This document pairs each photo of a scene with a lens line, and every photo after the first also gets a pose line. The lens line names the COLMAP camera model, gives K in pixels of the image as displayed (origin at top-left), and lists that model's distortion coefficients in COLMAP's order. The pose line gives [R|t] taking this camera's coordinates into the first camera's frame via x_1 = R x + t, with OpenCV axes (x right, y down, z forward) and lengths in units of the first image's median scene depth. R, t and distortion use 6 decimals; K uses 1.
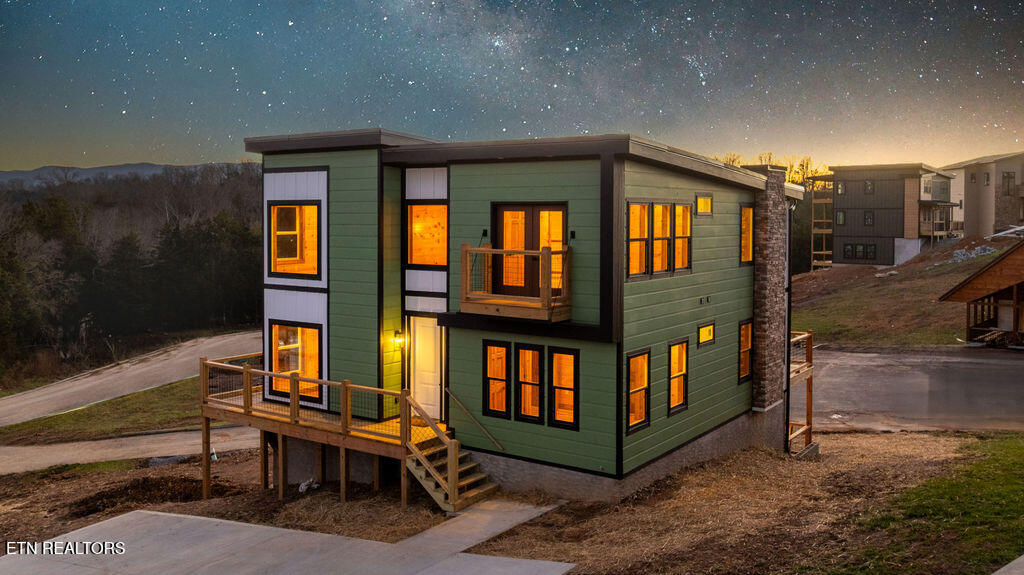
lens RADIAL K [[857.4, 0, 508.1], [0, 857.4, 234.7], [0, 0, 1]] dist [-0.002937, 0.003769]
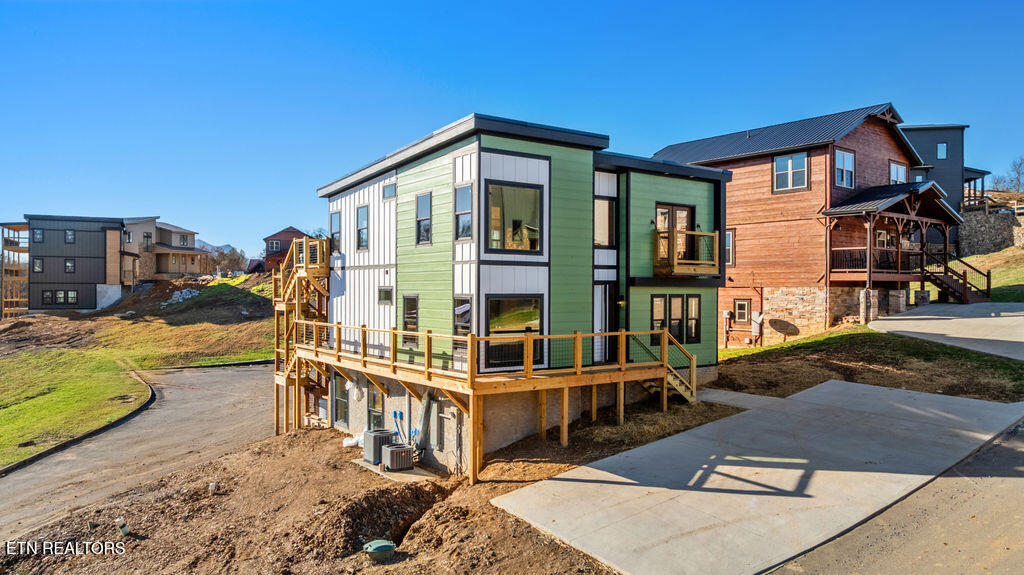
lens RADIAL K [[743.4, 0, 517.3], [0, 743.4, 287.1], [0, 0, 1]] dist [-0.003733, 0.000151]
pose [[0.338906, -0.000330, 0.940820, -1.215709], [0.018126, 0.999817, -0.006178, 0.105862], [-0.940646, 0.019147, 0.338850, 0.729714]]
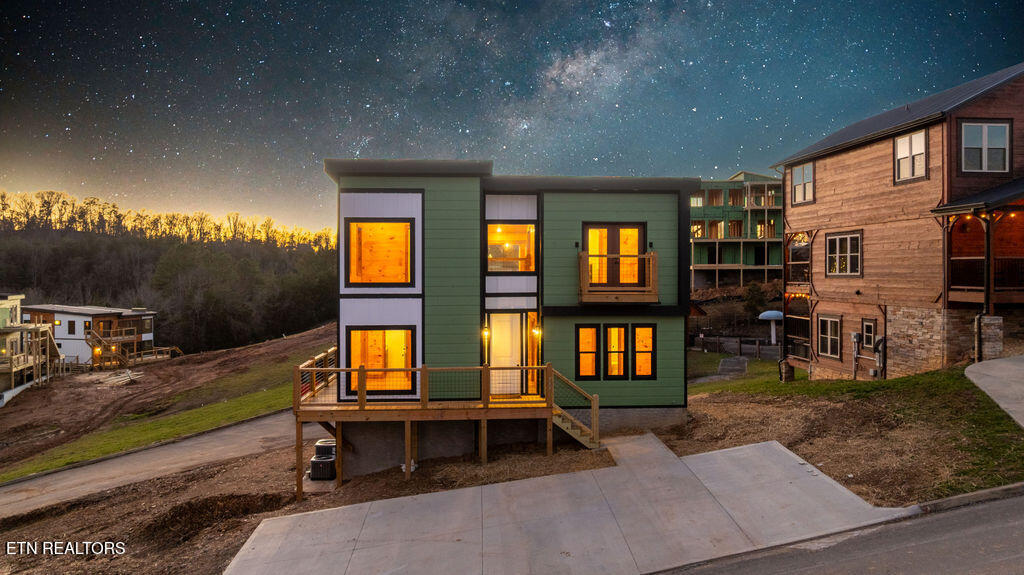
lens RADIAL K [[762.9, 0, 510.3], [0, 762.9, 266.6], [0, 0, 1]] dist [-0.002835, -0.005881]
pose [[0.785588, -0.002167, 0.618746, -0.789308], [0.019003, 0.999607, -0.020626, 0.051364], [-0.618458, 0.027961, 0.785320, 0.115200]]
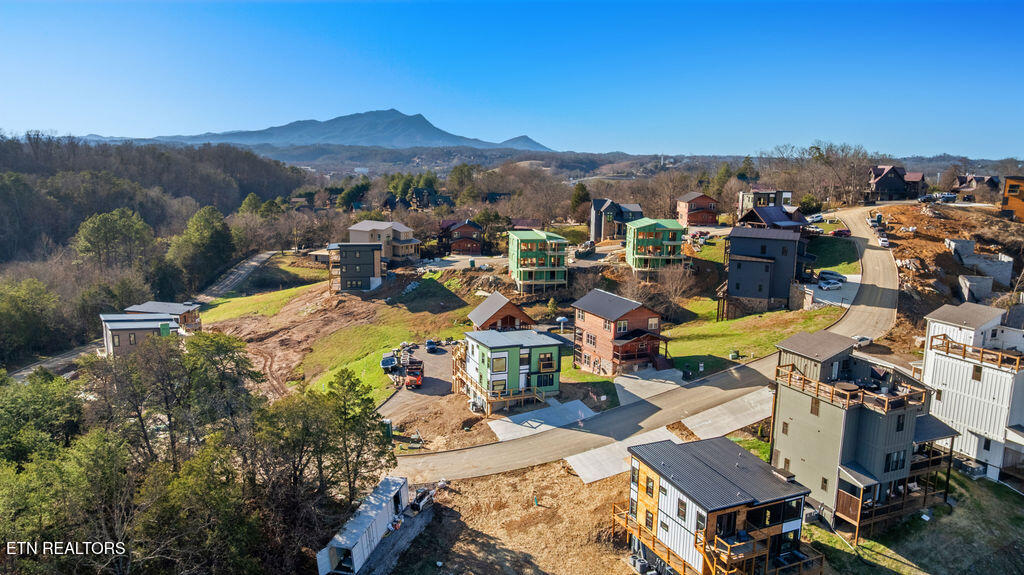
lens RADIAL K [[729.6, 0, 527.0], [0, 729.6, 288.9], [0, 0, 1]] dist [-0.009063, -0.003373]
pose [[0.542126, -0.138572, 0.828792, -4.025938], [-0.002531, 0.986035, 0.166519, -1.268047], [-0.840293, -0.092372, 0.534205, -1.561047]]
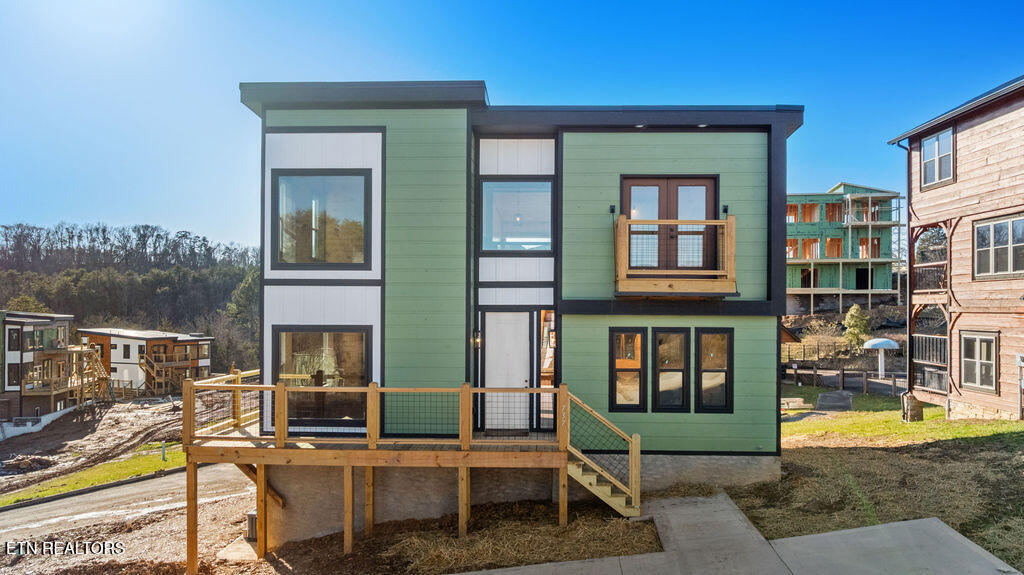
lens RADIAL K [[766.3, 0, 511.2], [0, 766.3, 297.9], [0, 0, 1]] dist [-0.012625, -0.003263]
pose [[0.846134, 0.004918, 0.532947, -0.507896], [0.011136, 0.999576, -0.026903, 0.104215], [-0.532853, 0.028699, 0.845721, 0.348712]]
